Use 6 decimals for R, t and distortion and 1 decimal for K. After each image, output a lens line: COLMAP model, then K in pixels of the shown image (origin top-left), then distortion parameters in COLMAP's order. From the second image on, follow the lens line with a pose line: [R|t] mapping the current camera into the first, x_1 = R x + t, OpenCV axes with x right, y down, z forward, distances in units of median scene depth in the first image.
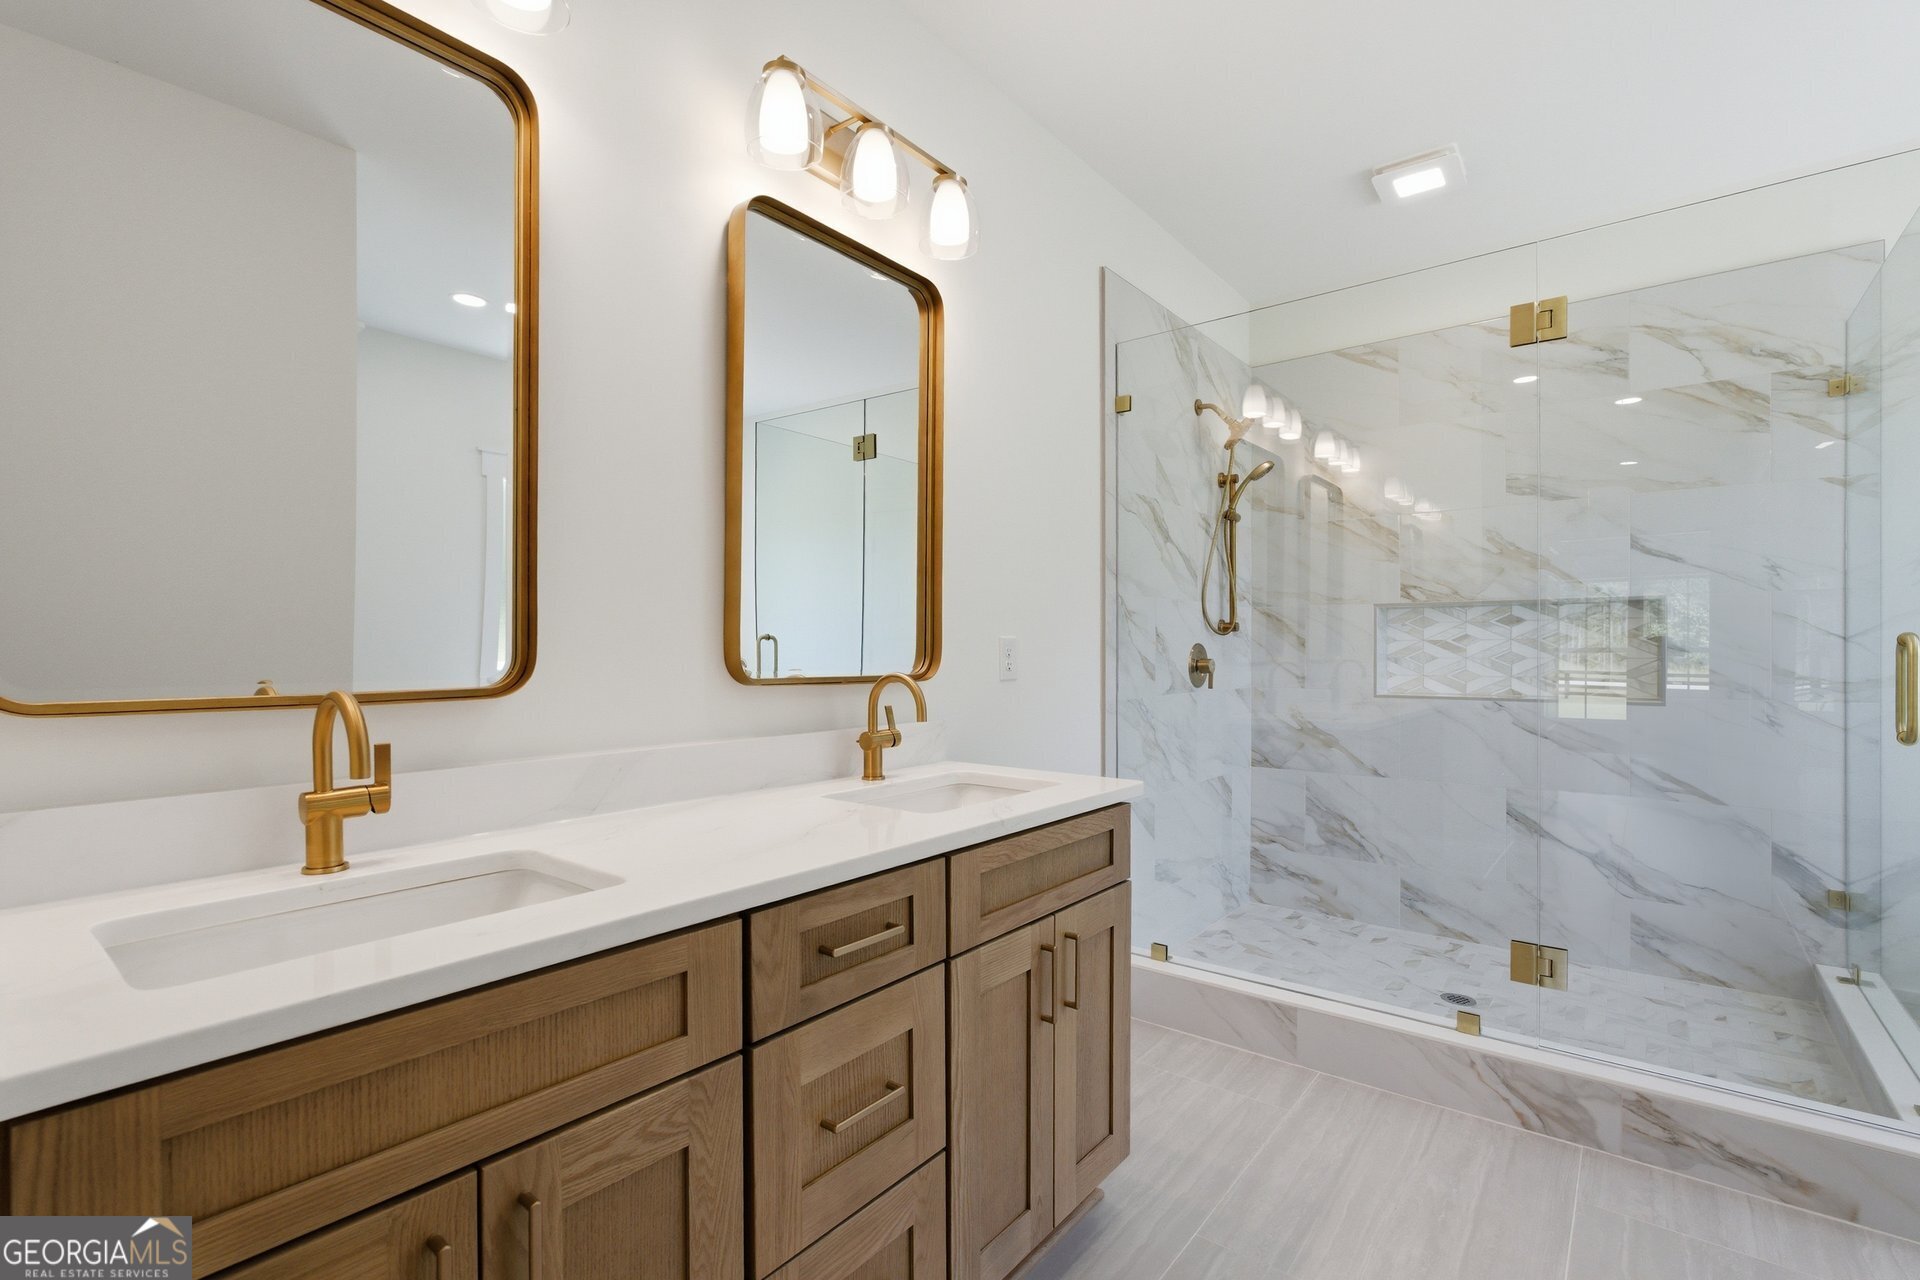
lens RADIAL K [[871.0, 0, 955.7], [0, 871.0, 645.0], [0, 0, 1]] dist [-0.015820, 0.004804]
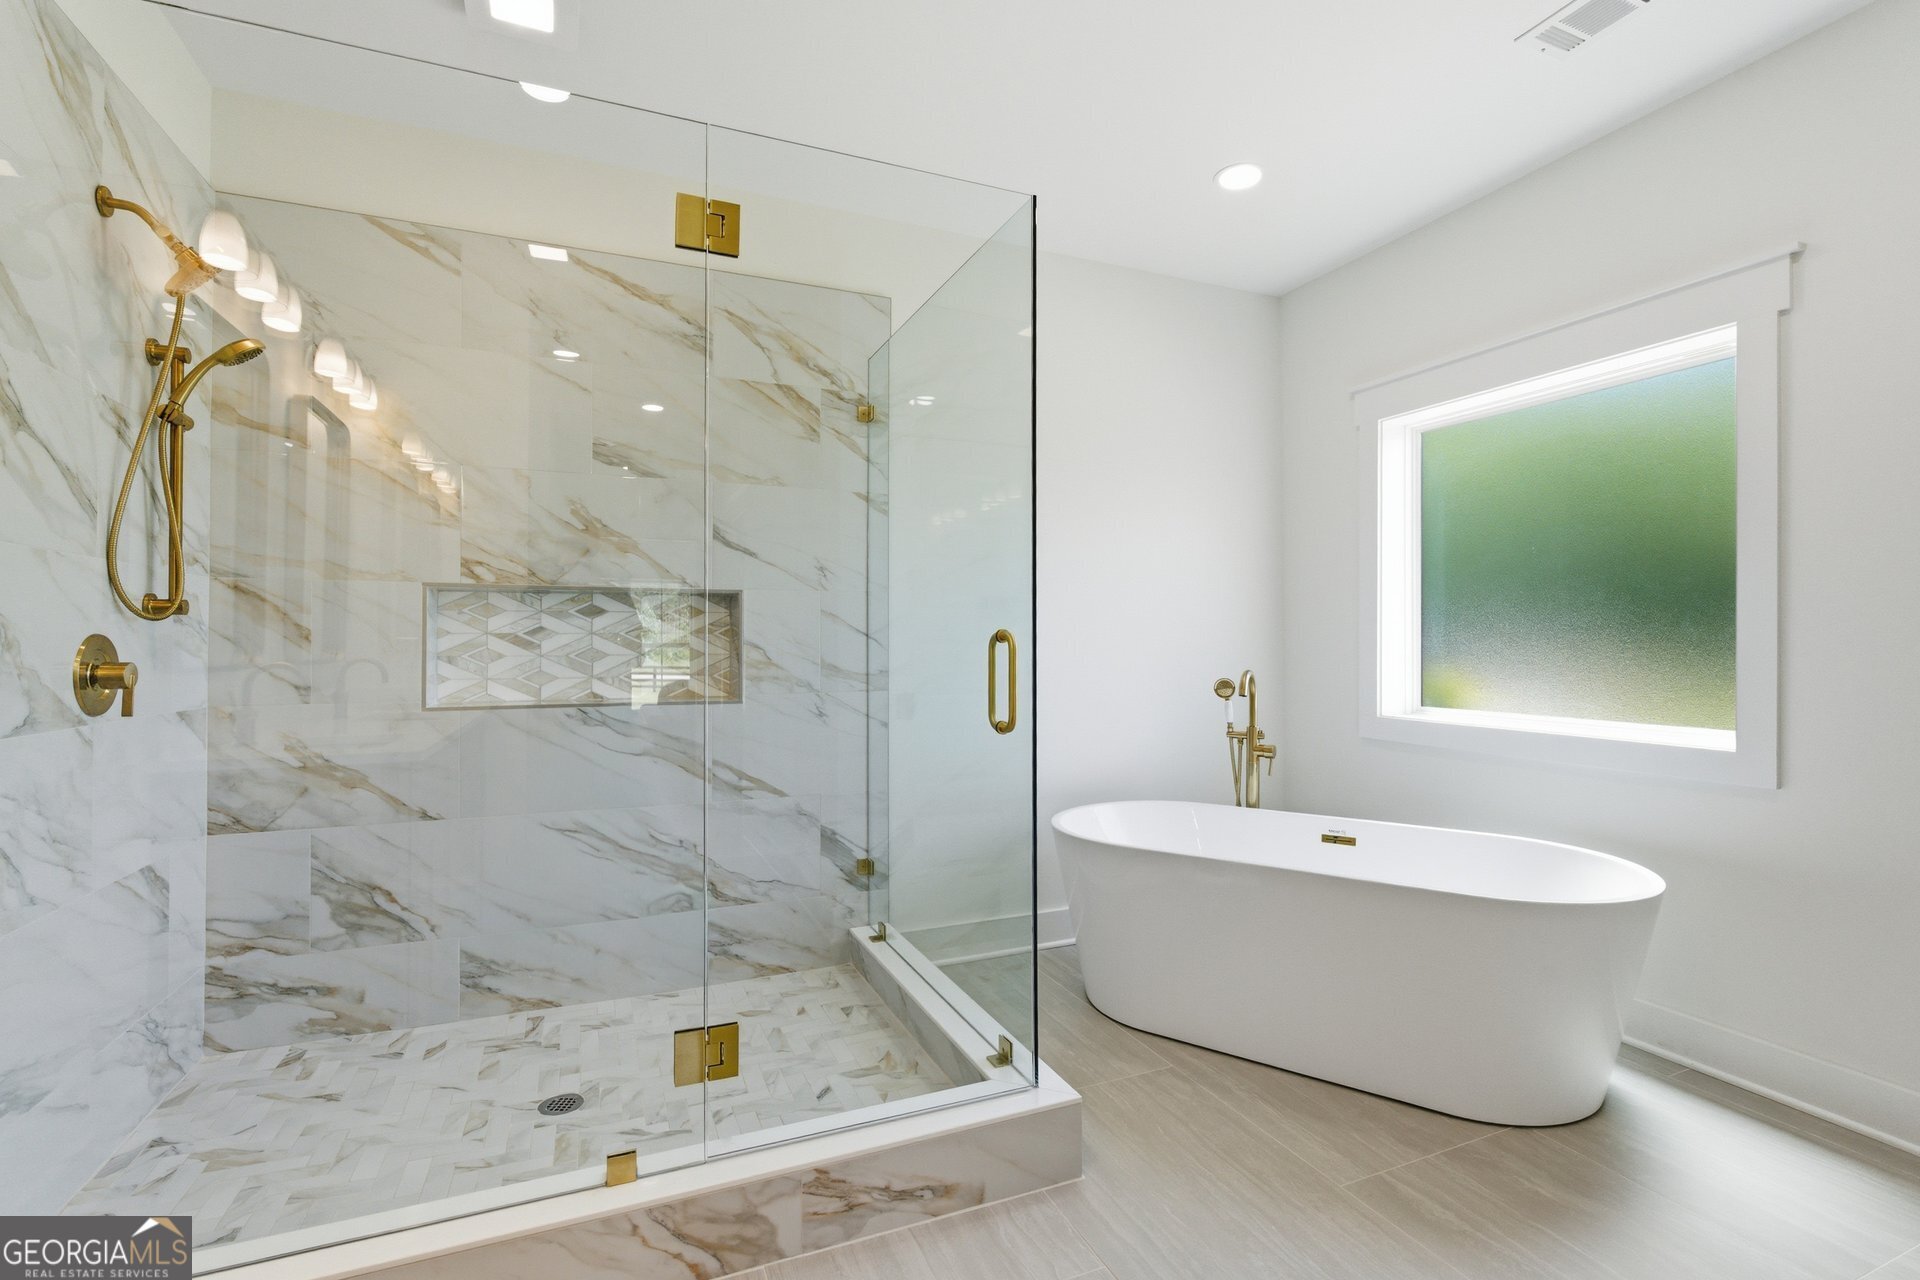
lens RADIAL K [[871.0, 0, 962.4], [0, 871.0, 636.8], [0, 0, 1]] dist [-0.015820, 0.004804]
pose [[0.472440, 0.007259, 0.881333, 0.062783], [-0.004221, 0.999973, -0.005973, 0.000530], [-0.881353, -0.000898, 0.472458, 0.281488]]
